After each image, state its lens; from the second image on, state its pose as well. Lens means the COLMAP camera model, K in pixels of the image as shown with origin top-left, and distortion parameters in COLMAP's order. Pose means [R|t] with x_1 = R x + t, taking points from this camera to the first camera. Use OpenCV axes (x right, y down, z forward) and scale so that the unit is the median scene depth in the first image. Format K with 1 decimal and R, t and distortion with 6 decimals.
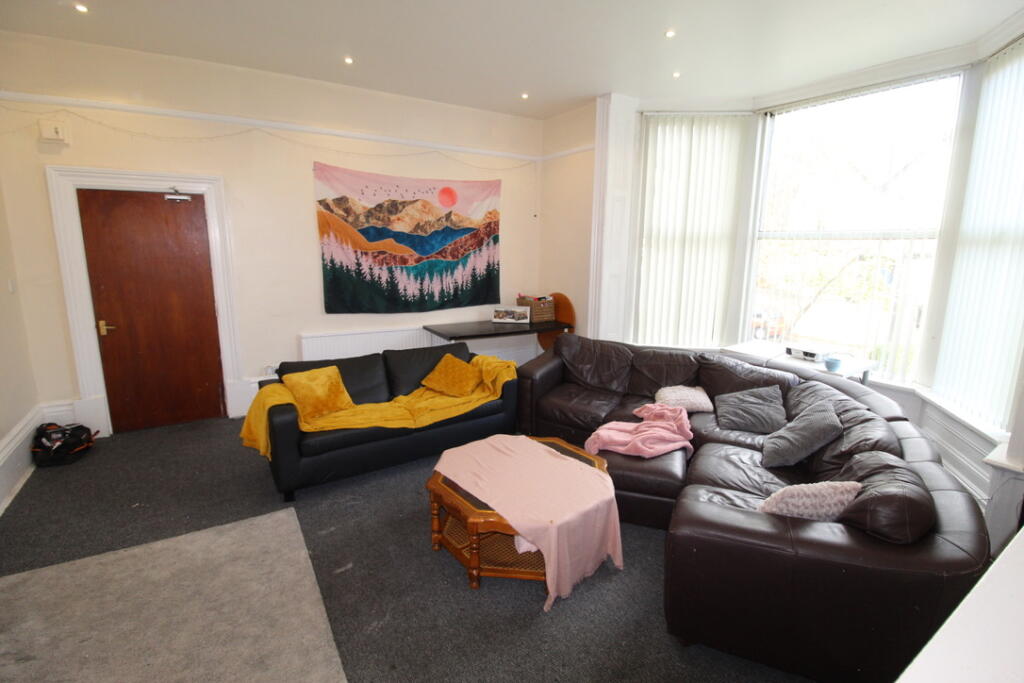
lens RADIAL K [[476.3, 0, 522.9], [0, 476.3, 339.7], [0, 0, 1]] dist [-0.003400, -0.000815]
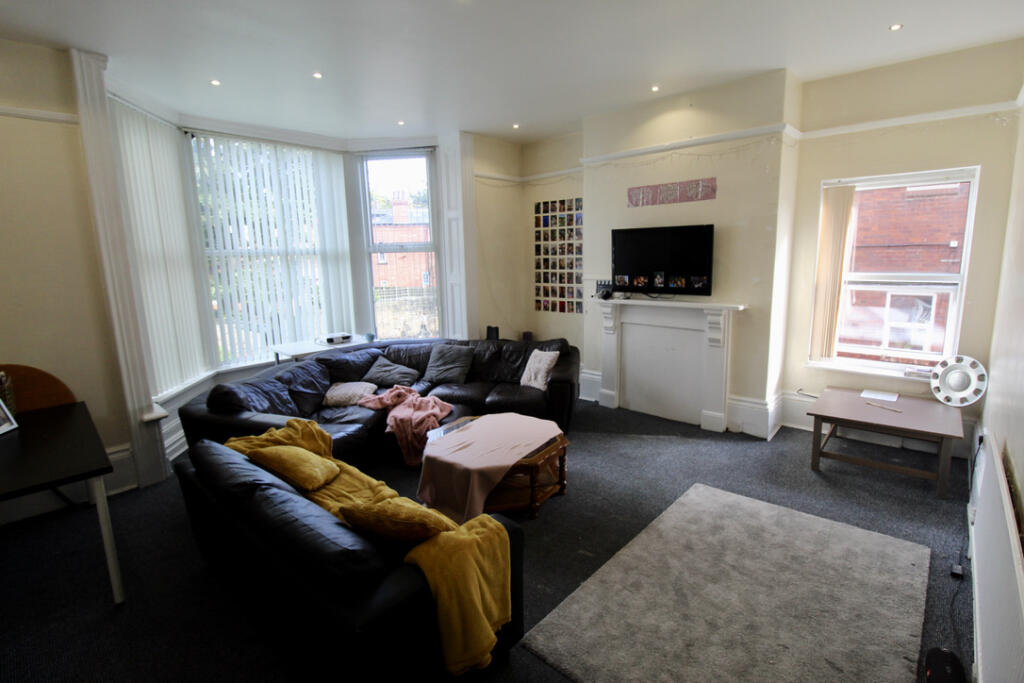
lens RADIAL K [[476.3, 0, 522.9], [0, 476.3, 339.7], [0, 0, 1]] dist [-0.003400, -0.000815]
pose [[-0.254346, -0.184022, 0.949444, -0.805402], [0.222145, 0.944364, 0.242547, -0.177092], [-0.941254, 0.272605, -0.199316, 0.764648]]
